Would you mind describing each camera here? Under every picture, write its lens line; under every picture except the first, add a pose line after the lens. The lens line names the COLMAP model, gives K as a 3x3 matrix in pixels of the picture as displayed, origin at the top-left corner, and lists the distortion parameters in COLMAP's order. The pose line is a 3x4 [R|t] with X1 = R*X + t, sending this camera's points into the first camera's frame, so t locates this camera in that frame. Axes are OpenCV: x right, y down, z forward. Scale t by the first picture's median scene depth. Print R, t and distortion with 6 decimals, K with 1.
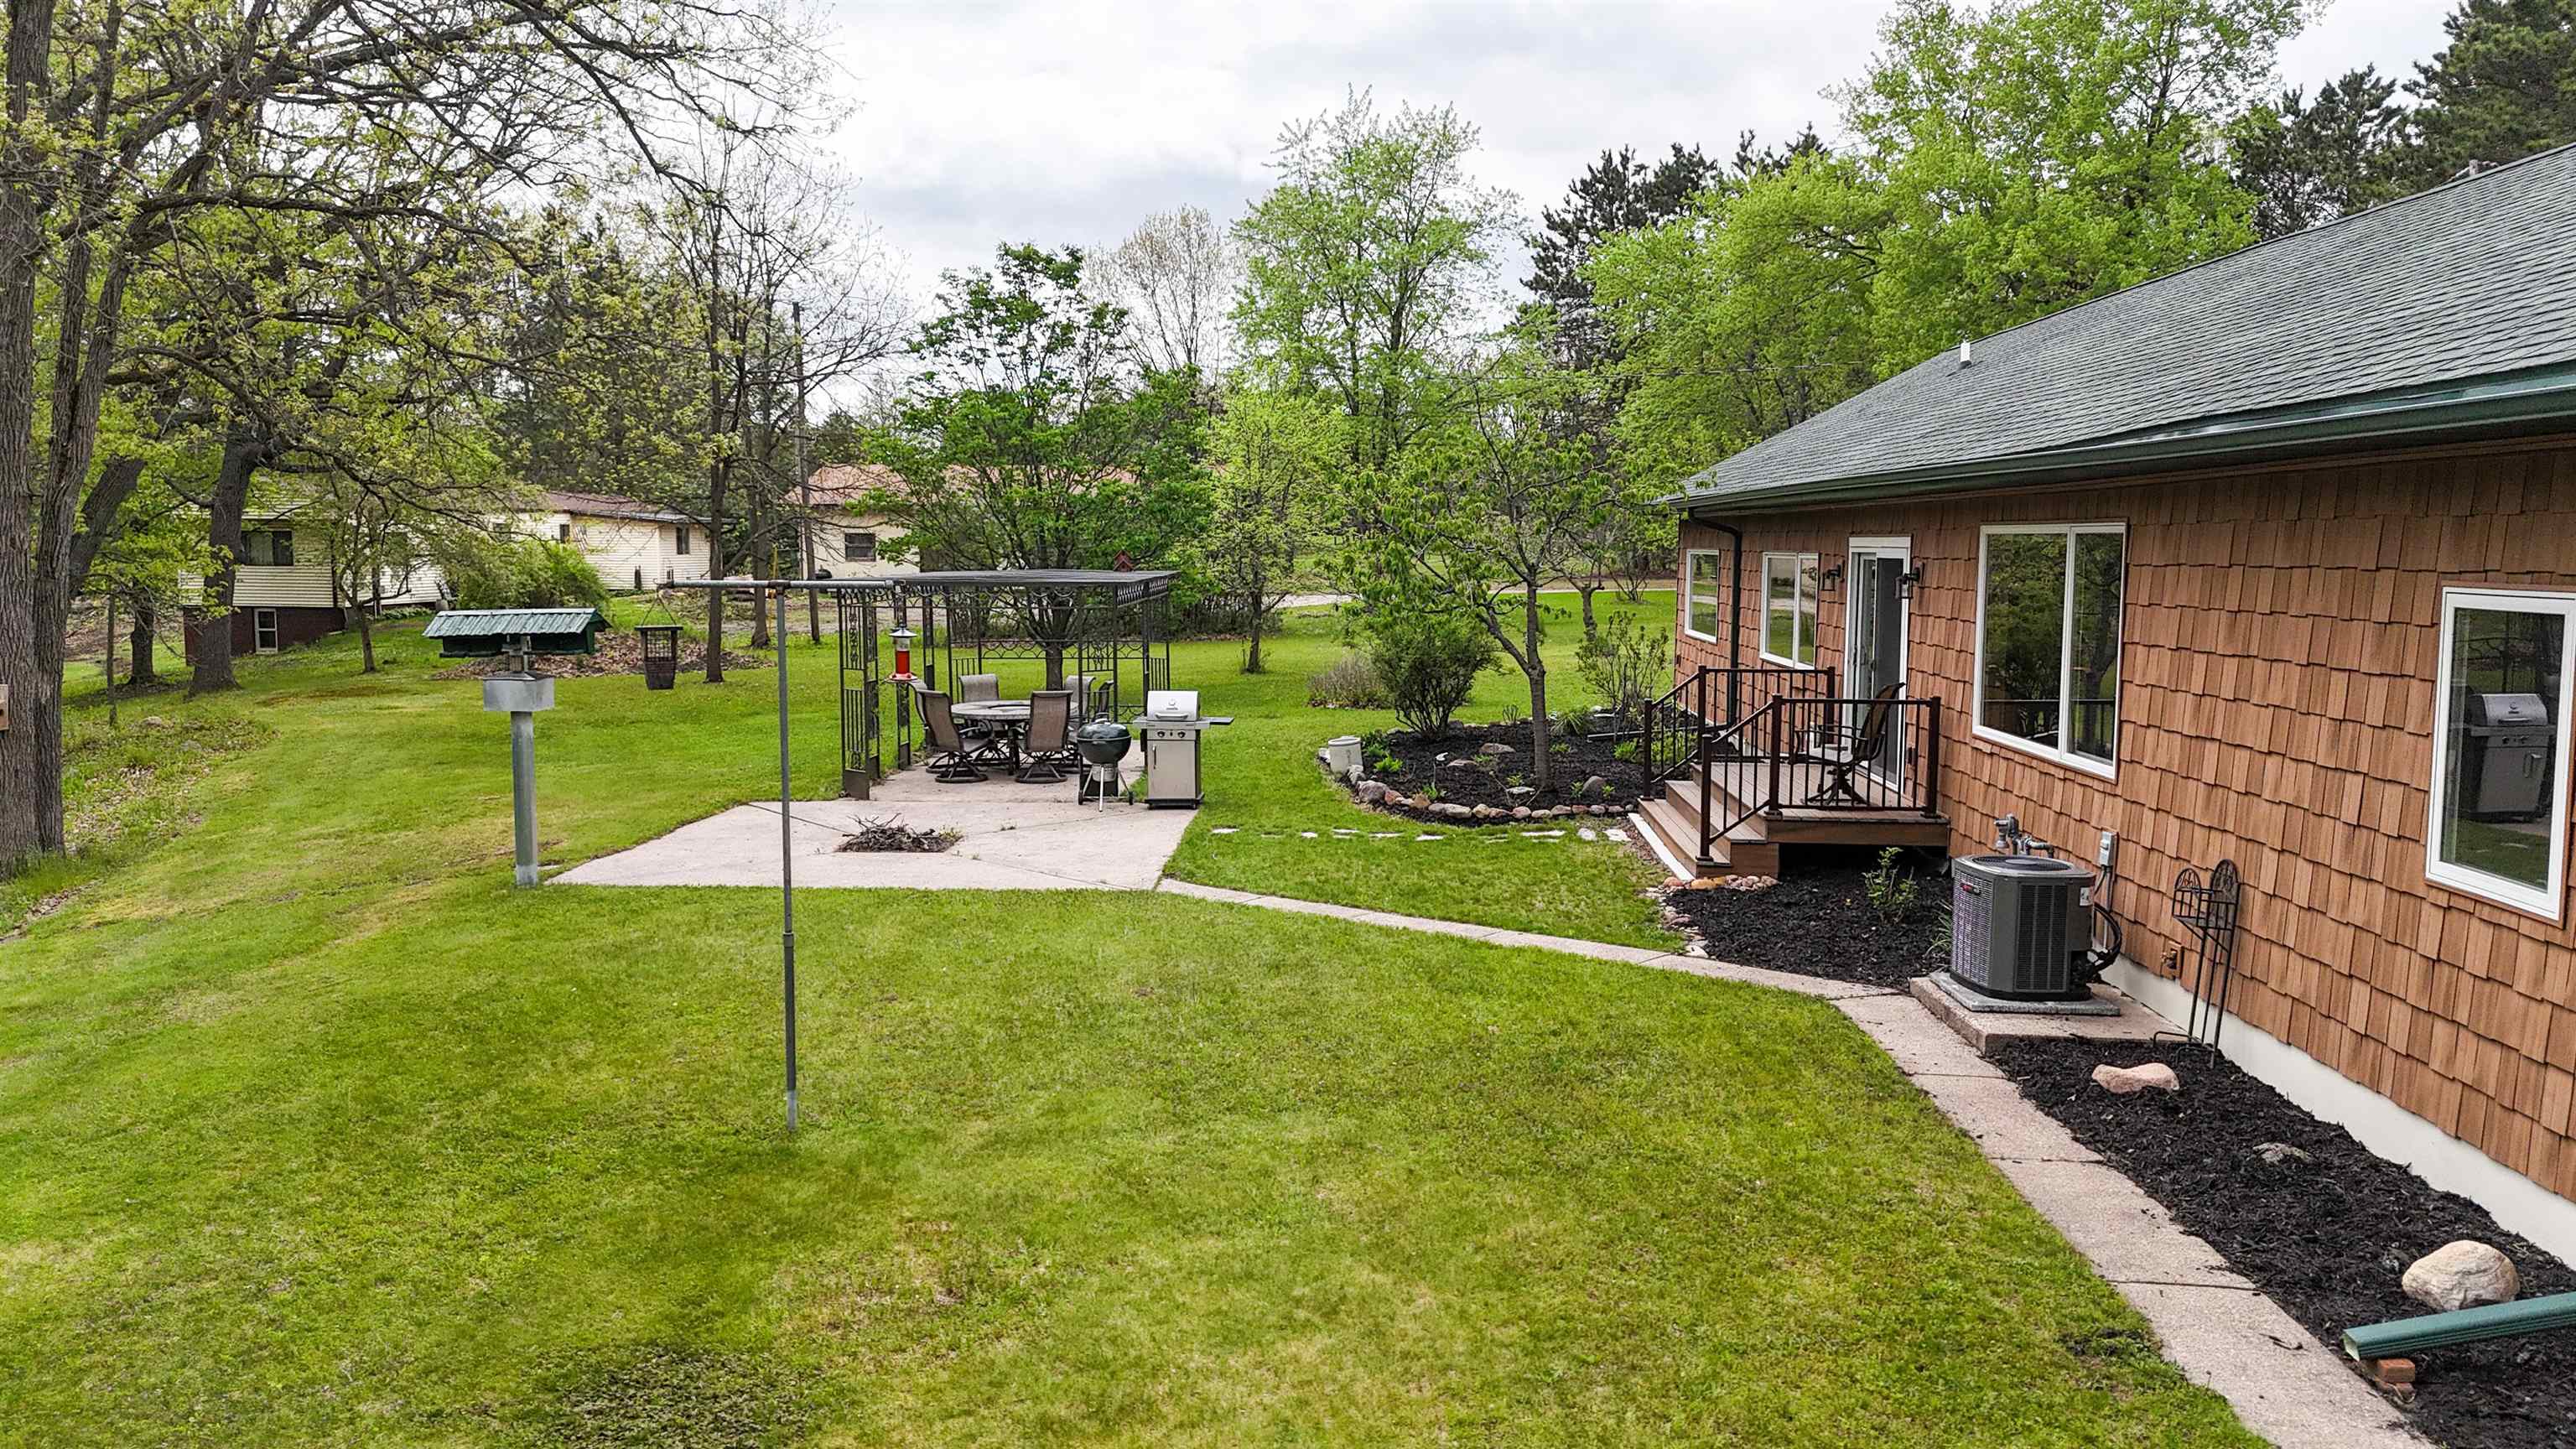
lens RADIAL K [[1856.7, 0, 1288.0], [0, 1856.7, 724.5], [0, 0, 1]] dist [0.065695, -0.074774]
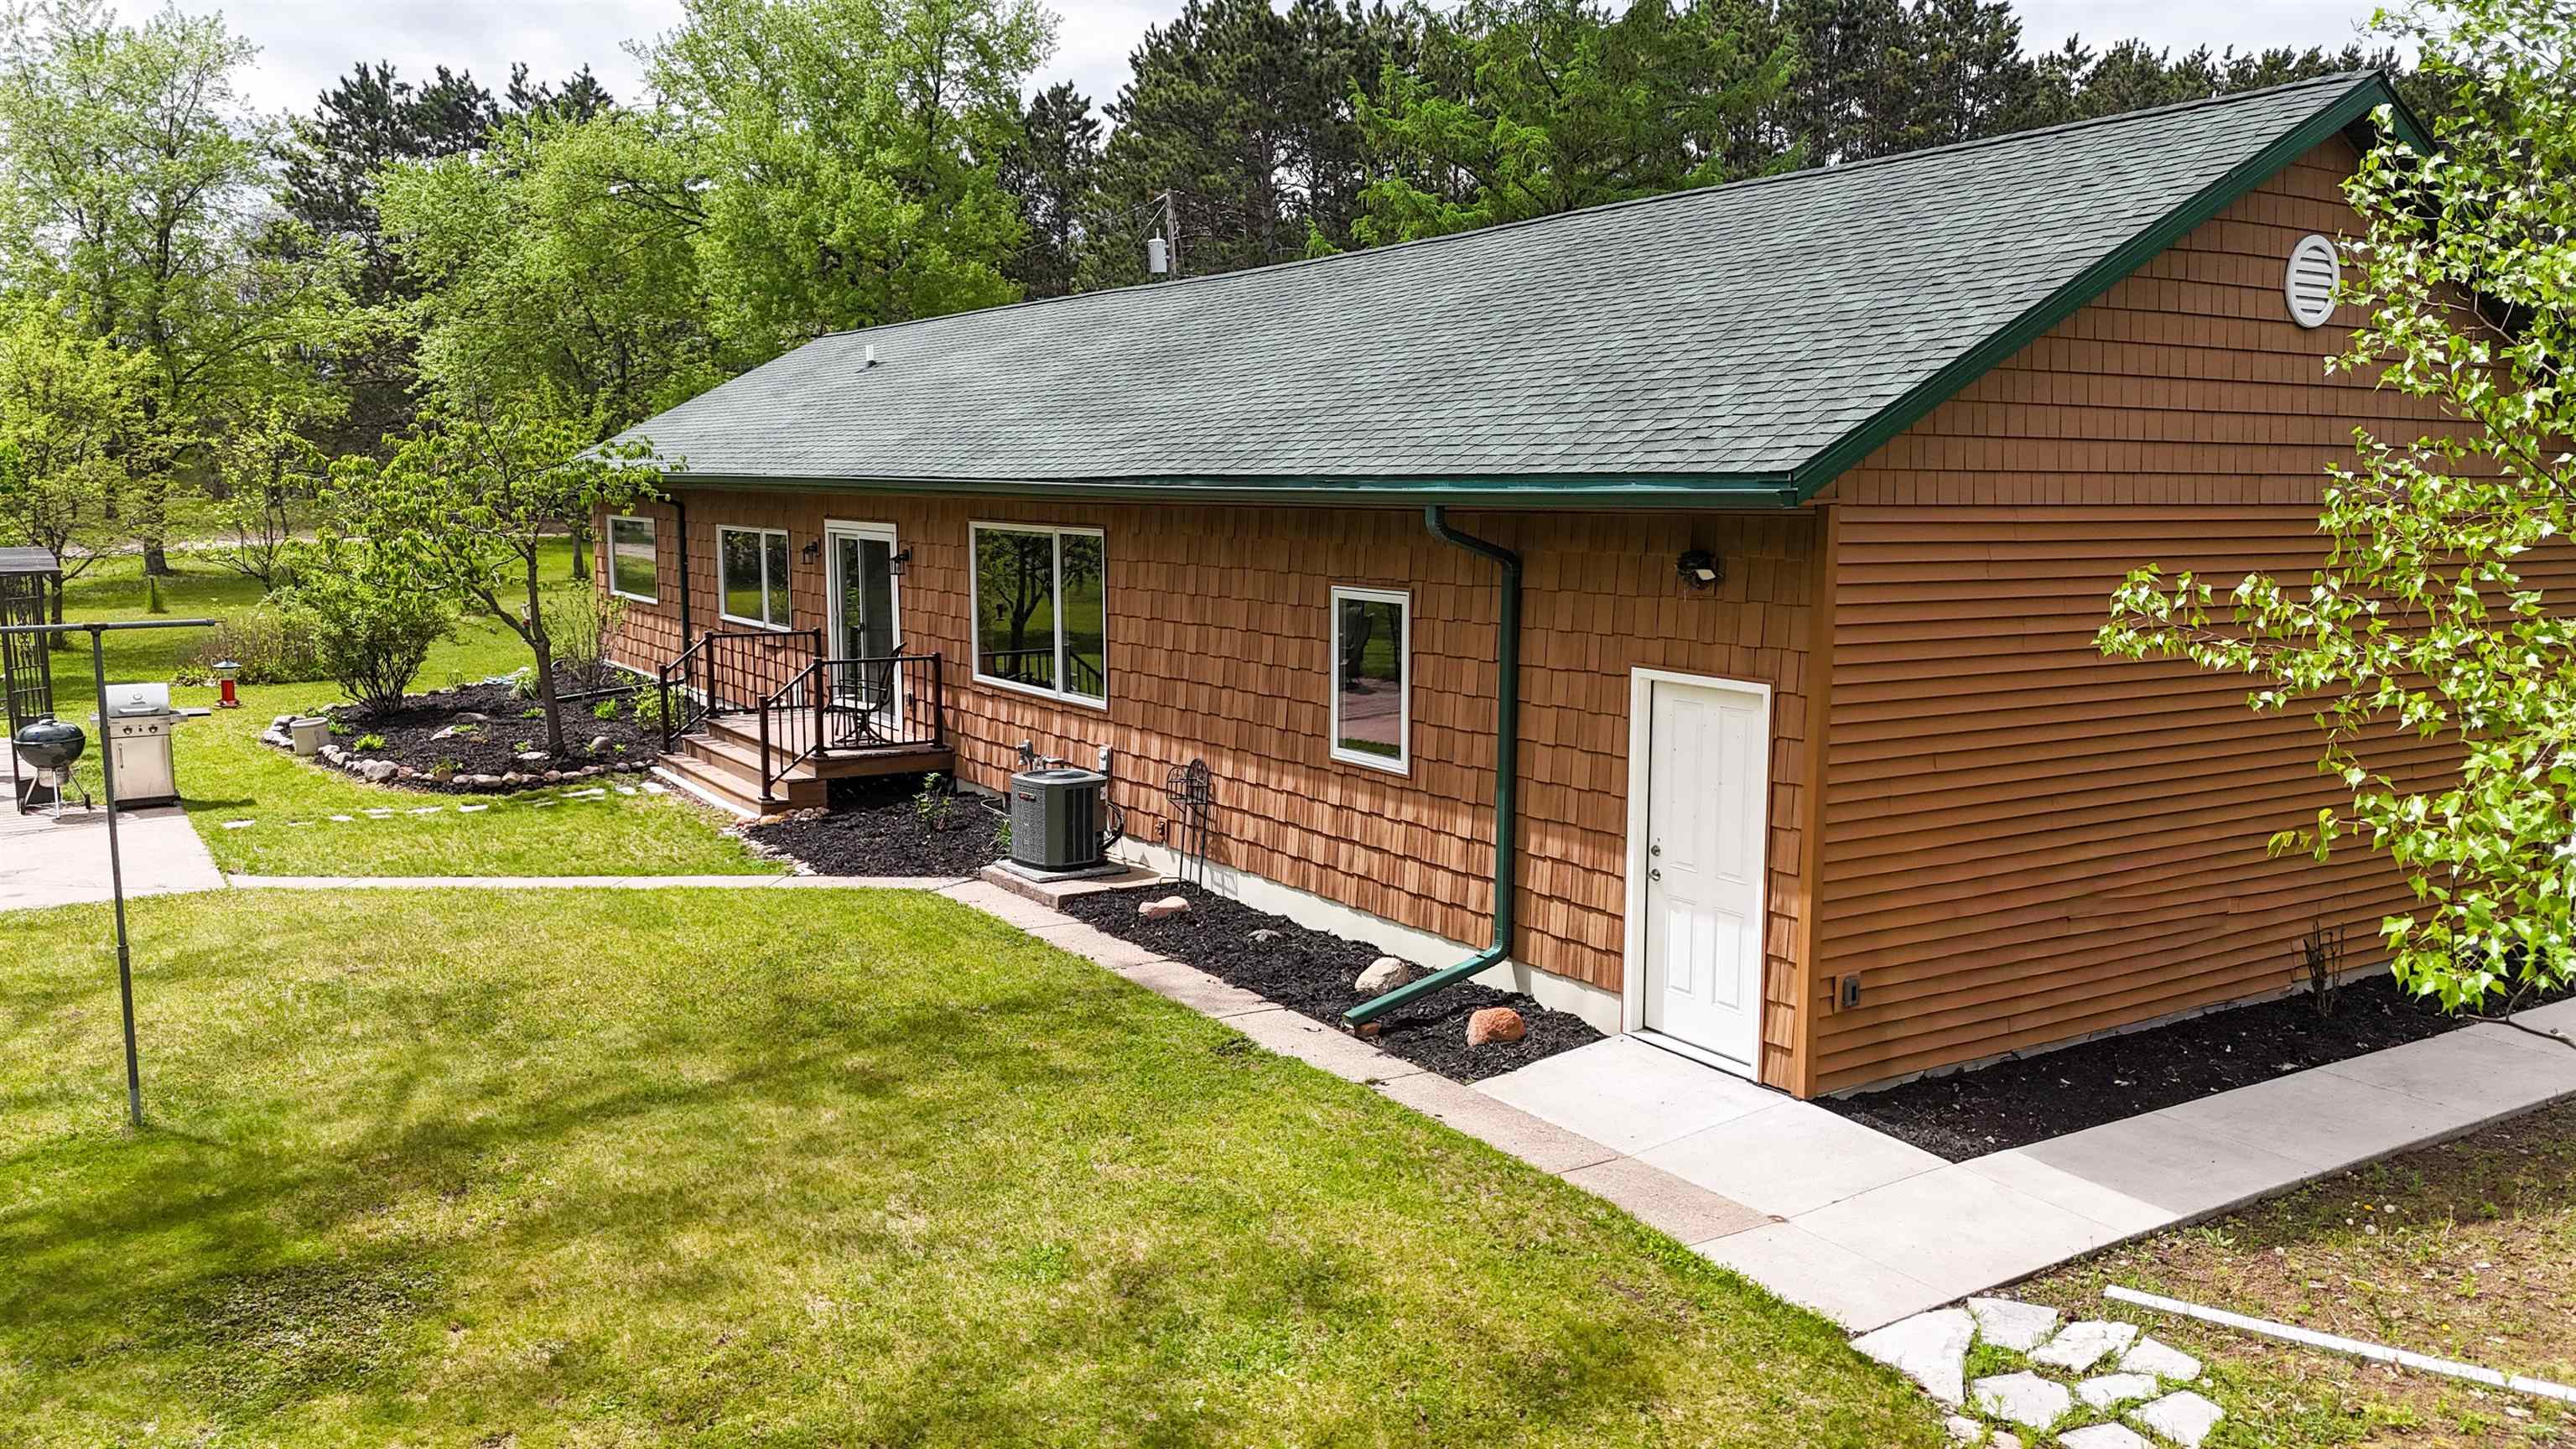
lens RADIAL K [[1852.9, 0, 1288.0], [0, 1852.9, 724.5], [0, 0, 1]] dist [0.010182, 0.001943]
pose [[0.804740, -0.080213, 0.588183, -0.216258], [0.058825, 0.996727, 0.055445, -0.023084], [-0.590705, -0.010019, 0.806825, -0.168979]]
